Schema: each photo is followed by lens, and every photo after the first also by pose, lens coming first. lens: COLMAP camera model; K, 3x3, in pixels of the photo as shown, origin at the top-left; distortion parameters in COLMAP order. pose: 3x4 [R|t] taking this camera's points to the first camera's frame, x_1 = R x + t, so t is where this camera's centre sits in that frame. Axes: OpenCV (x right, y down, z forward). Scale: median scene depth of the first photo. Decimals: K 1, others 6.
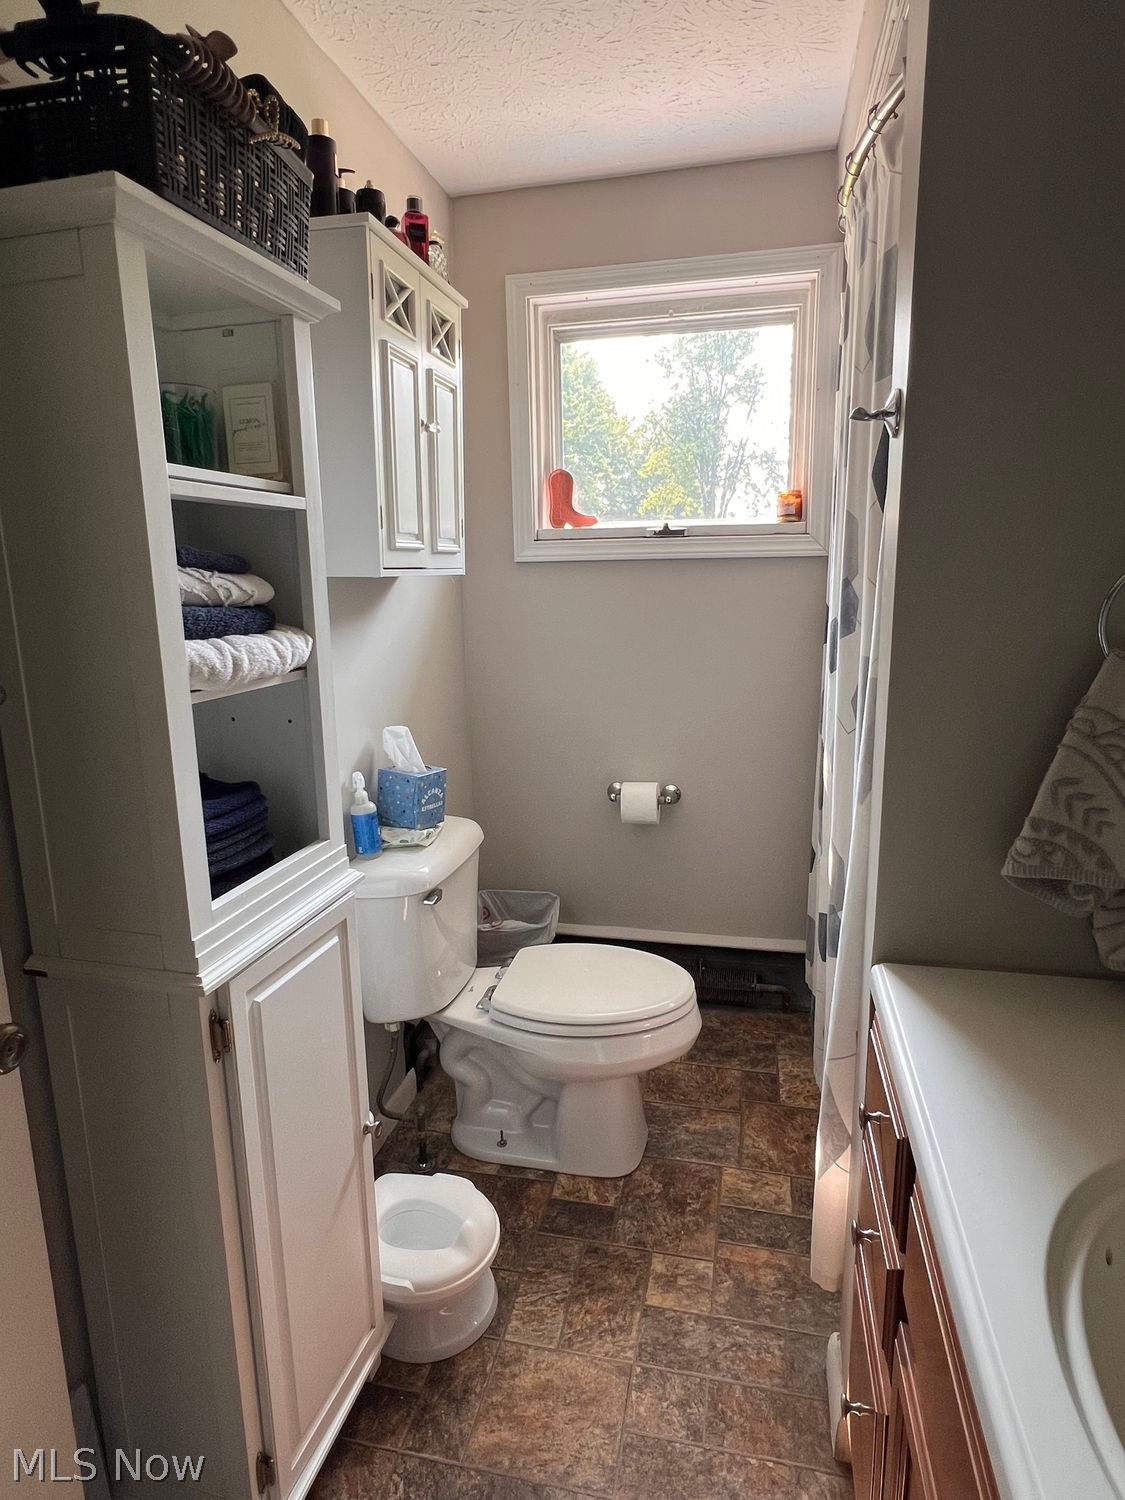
lens RADIAL K [[853.6, 0, 566.1], [0, 853.6, 745.6], [0, 0, 1]] dist [0.010478, -0.005478]
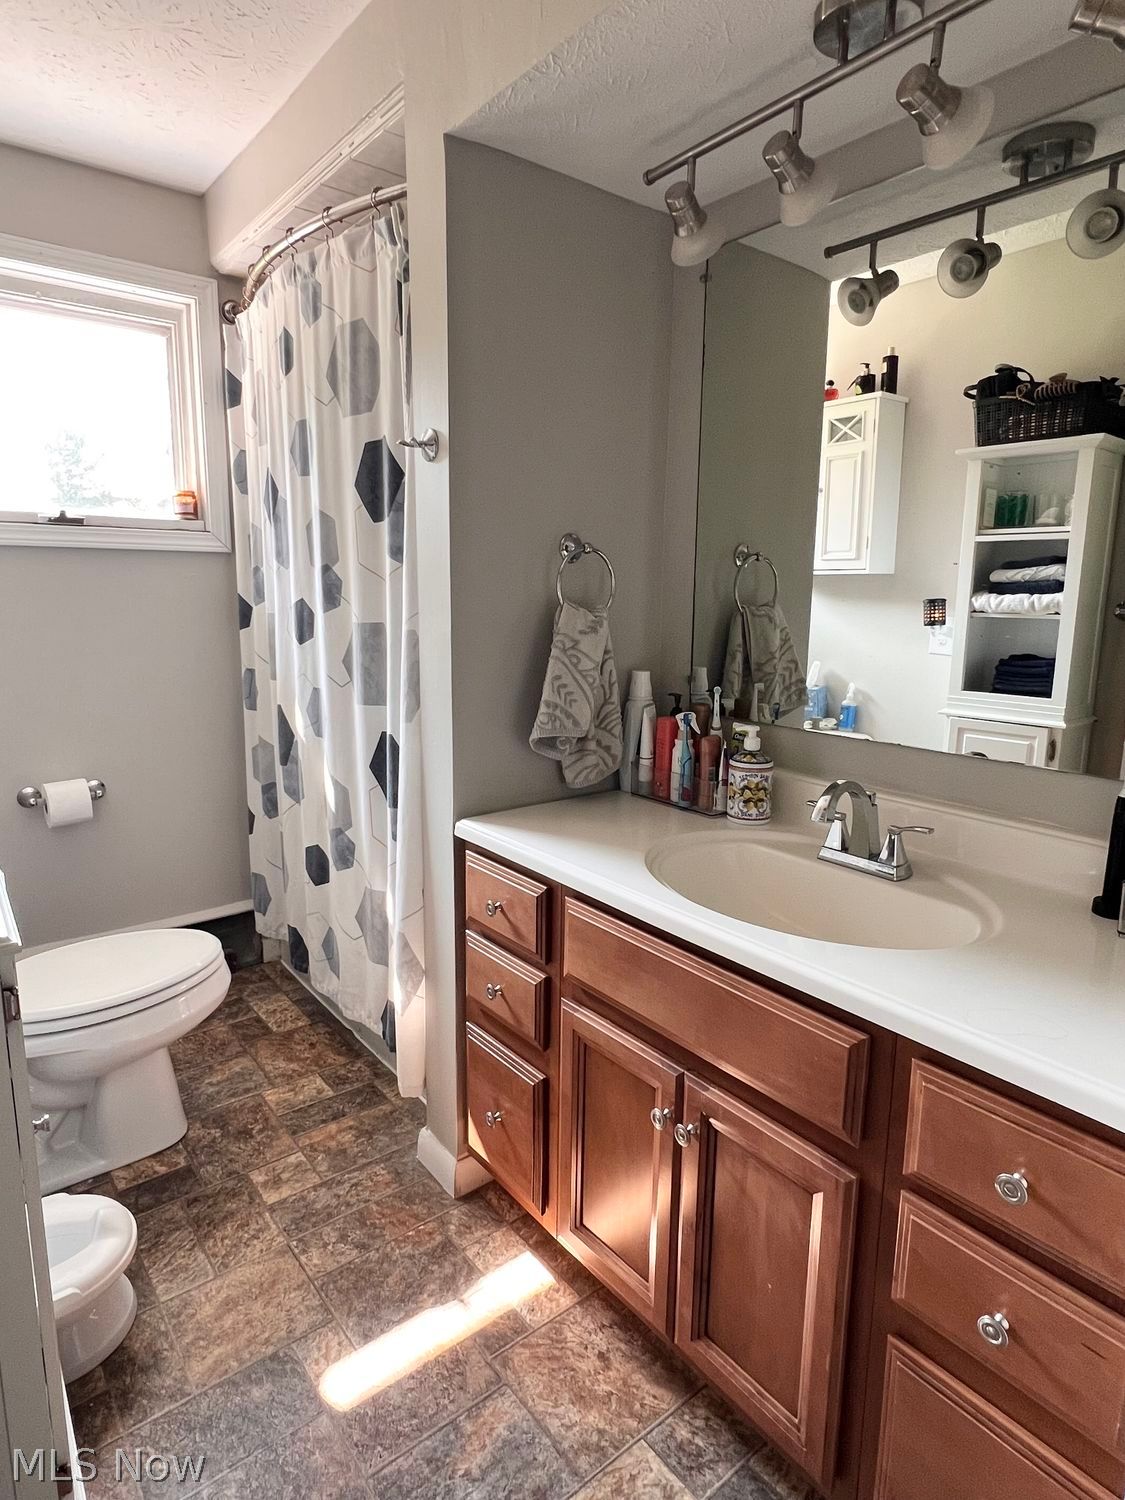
lens RADIAL K [[853.6, 0, 551.8], [0, 853.6, 746.7], [0, 0, 1]] dist [0.010478, -0.005478]
pose [[0.634618, -0.119137, 0.763588, -0.441055], [0.138281, 0.989606, 0.039475, 0.065394], [-0.760354, 0.080538, 0.644496, -0.048591]]
